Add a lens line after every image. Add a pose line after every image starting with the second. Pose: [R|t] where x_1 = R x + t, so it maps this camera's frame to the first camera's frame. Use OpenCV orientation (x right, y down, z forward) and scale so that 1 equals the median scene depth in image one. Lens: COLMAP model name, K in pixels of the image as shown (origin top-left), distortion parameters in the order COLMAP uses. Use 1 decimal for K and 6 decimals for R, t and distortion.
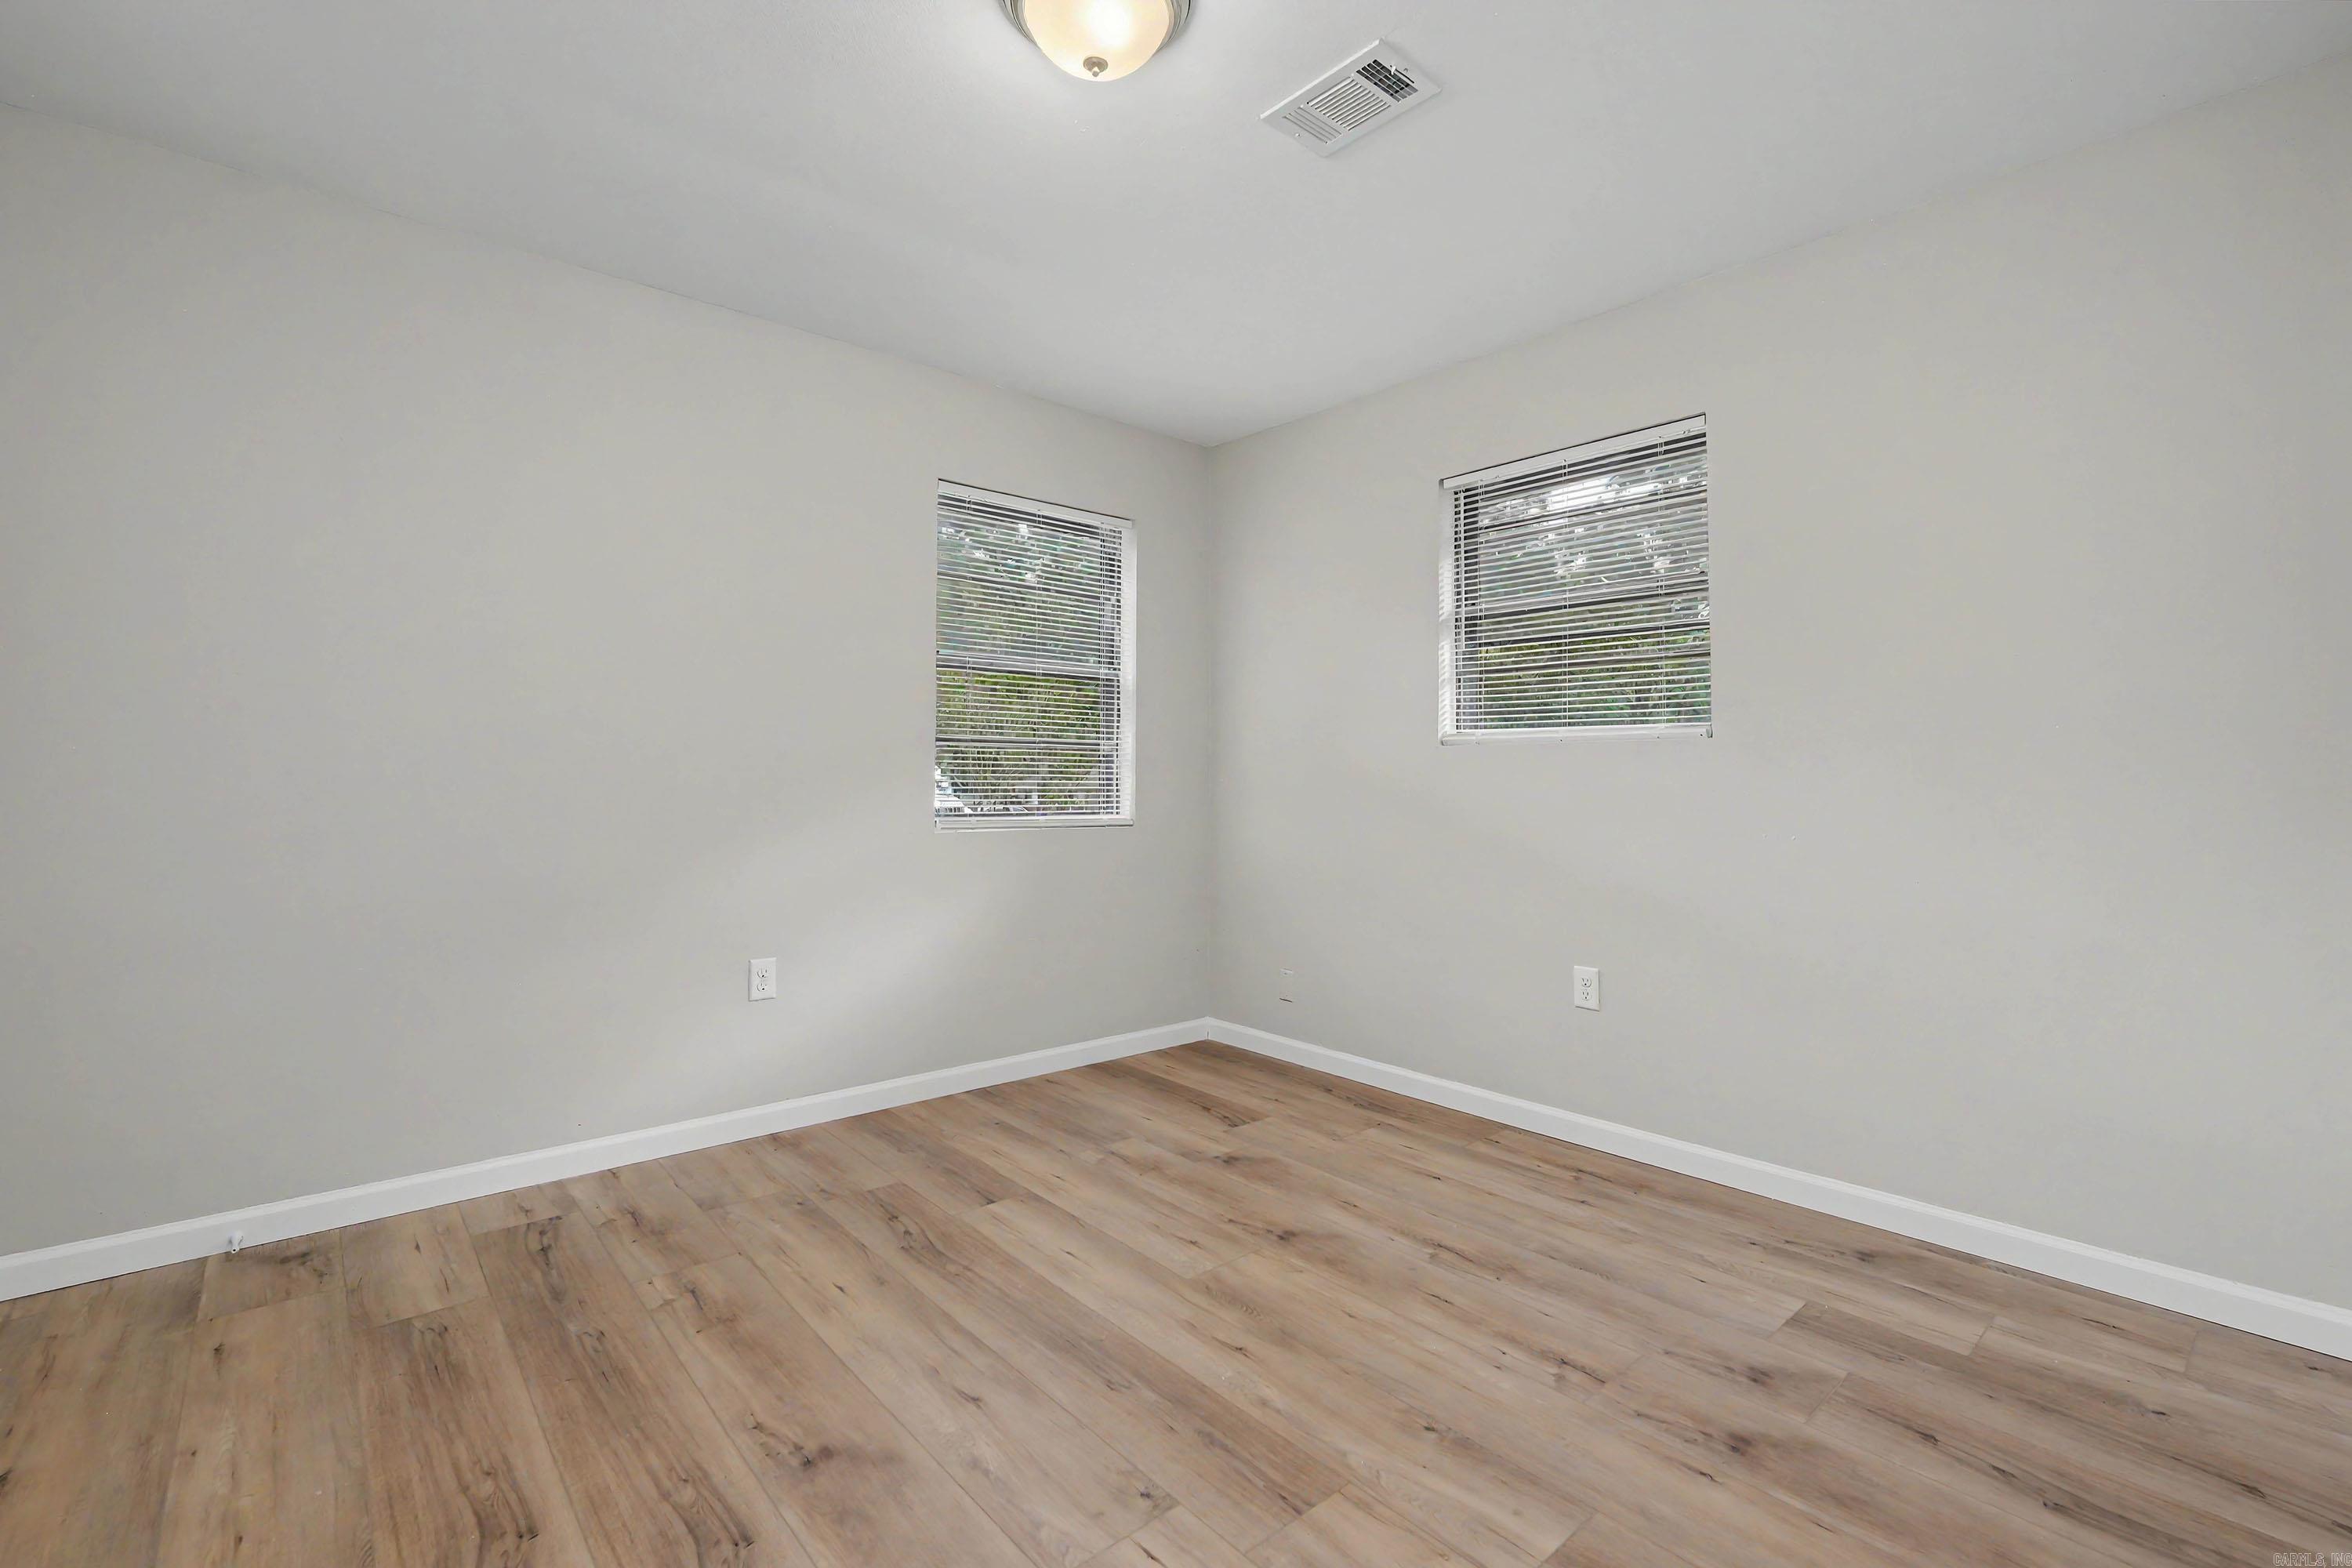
lens RADIAL K [[1037.1, 0, 1177.1], [0, 1037.1, 779.1], [0, 0, 1]] dist [-0.002494, 0.000370]
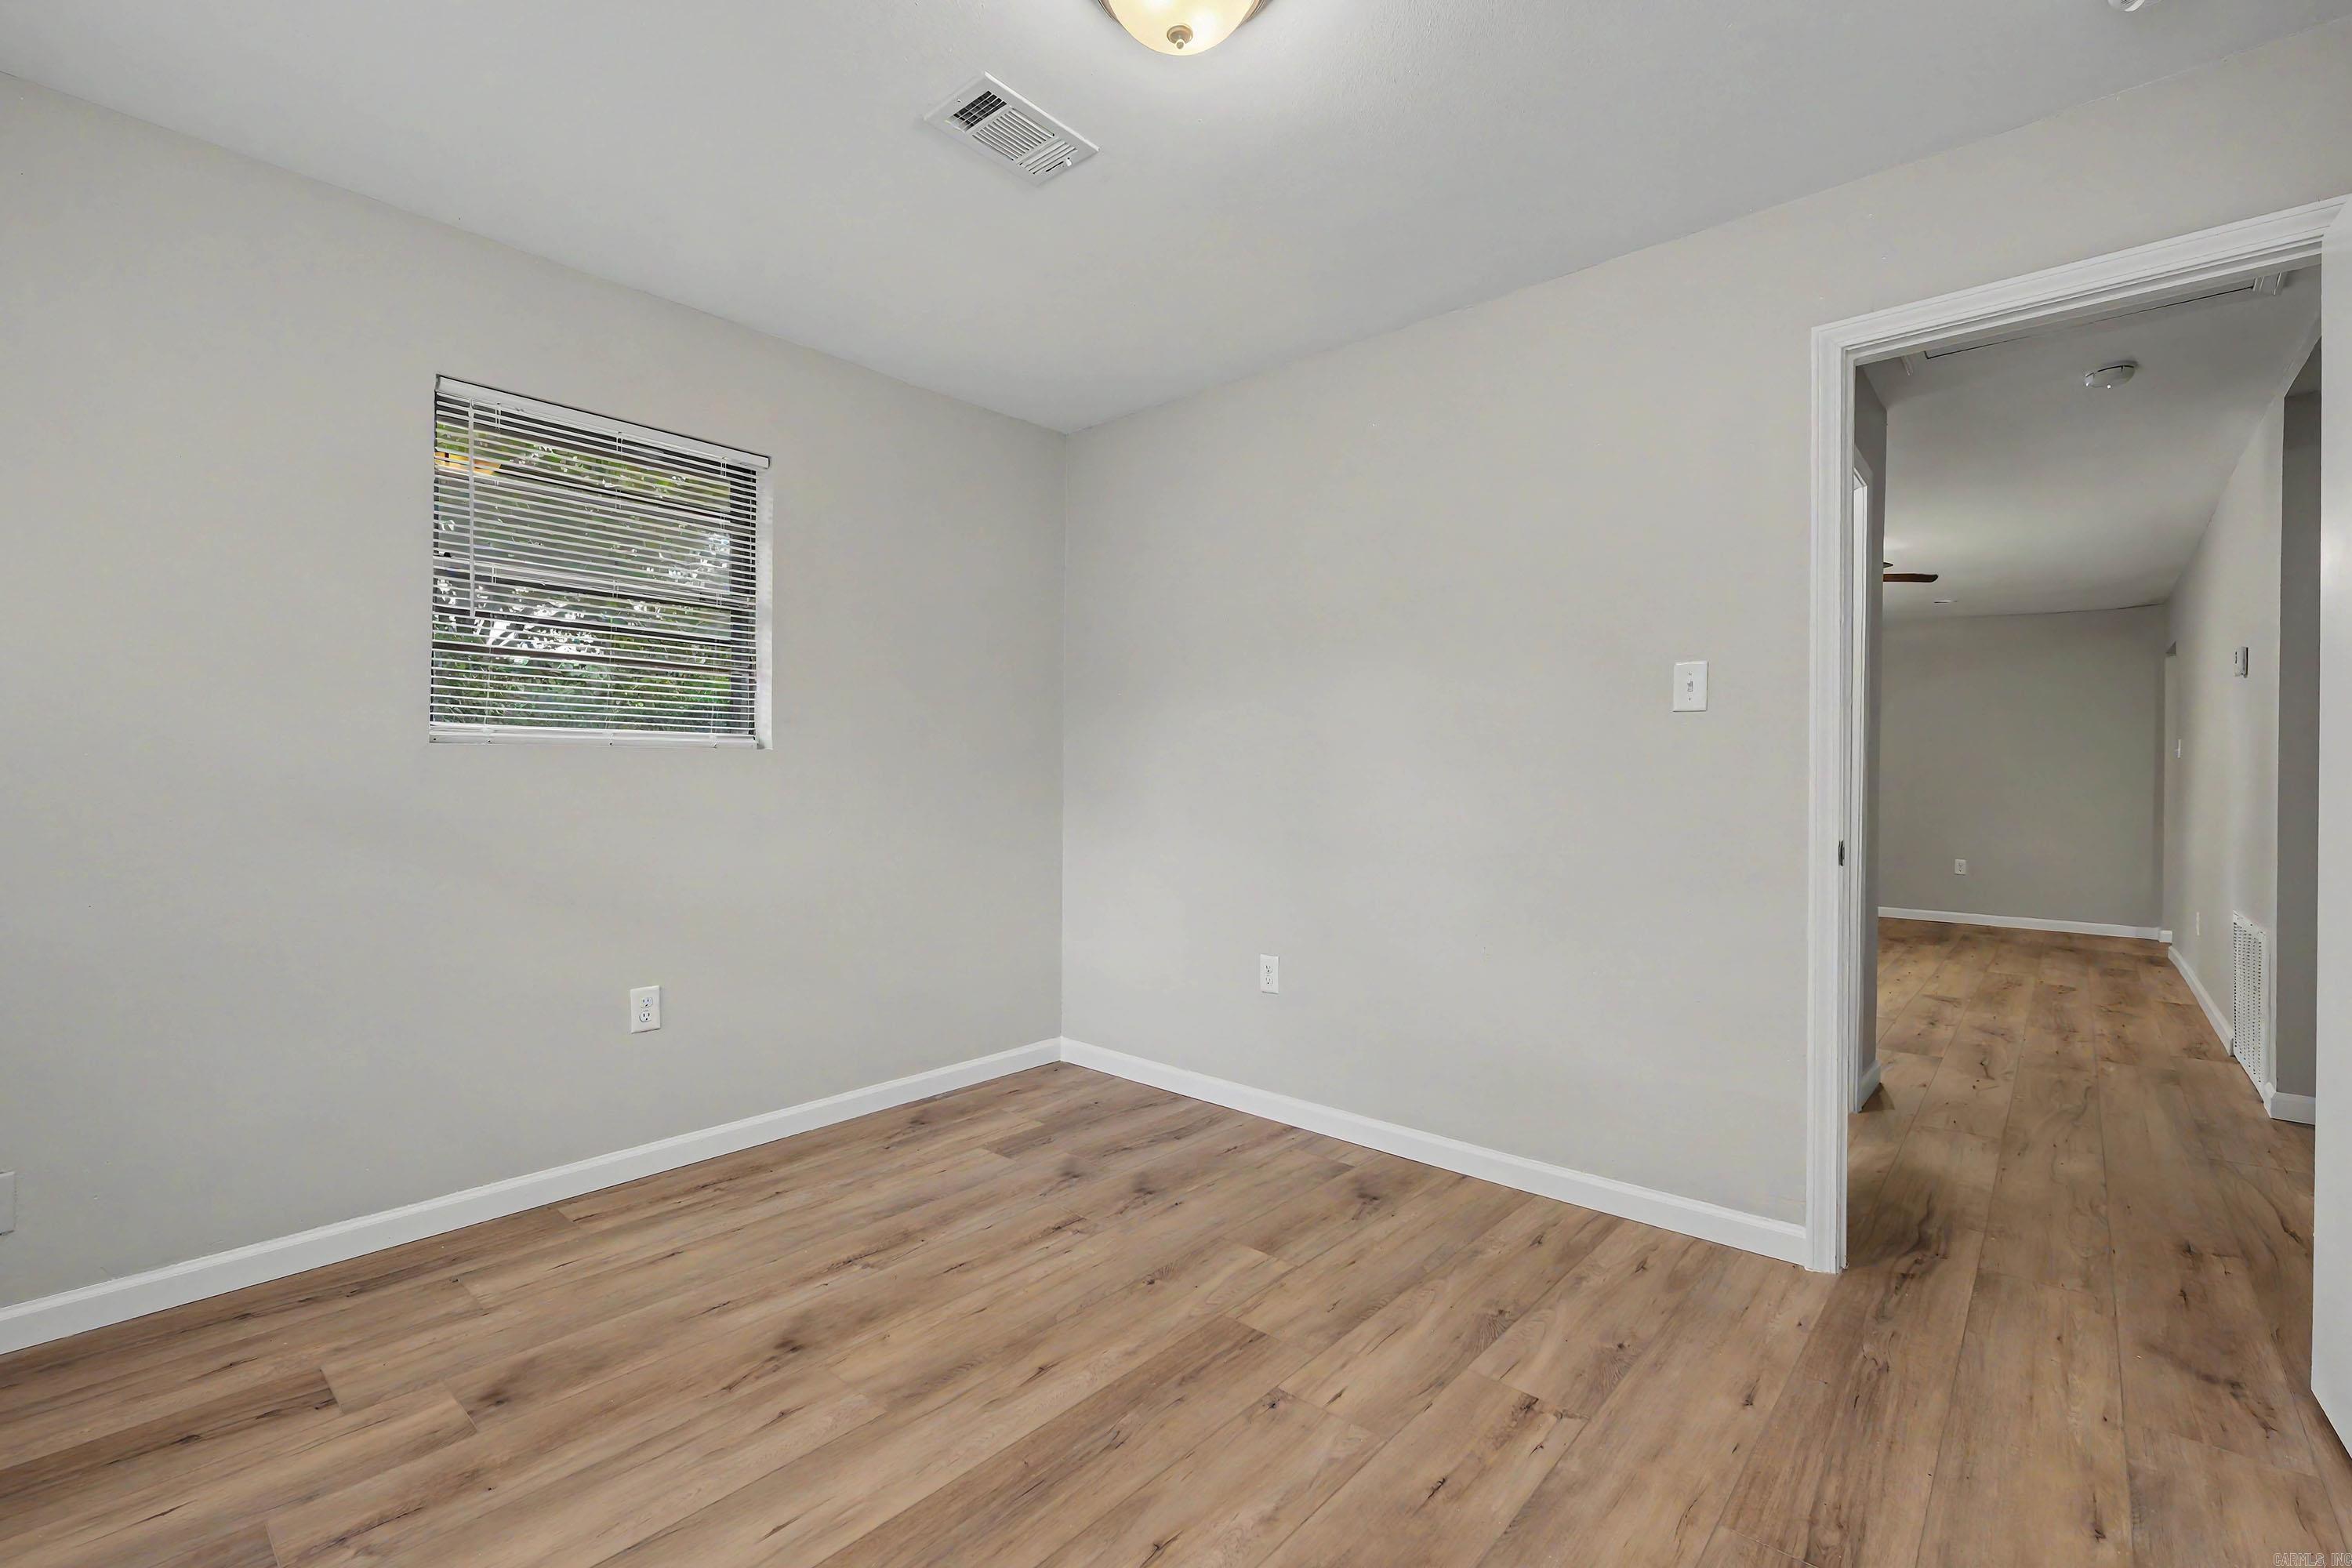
lens RADIAL K [[1037.1, 0, 1177.1], [0, 1037.1, 779.1], [0, 0, 1]] dist [-0.002494, 0.000370]
pose [[-0.140660, -0.002445, 0.990055, -0.773019], [0.003887, 0.999988, 0.003022, -0.007514], [-0.990050, 0.004274, -0.140649, 0.844304]]
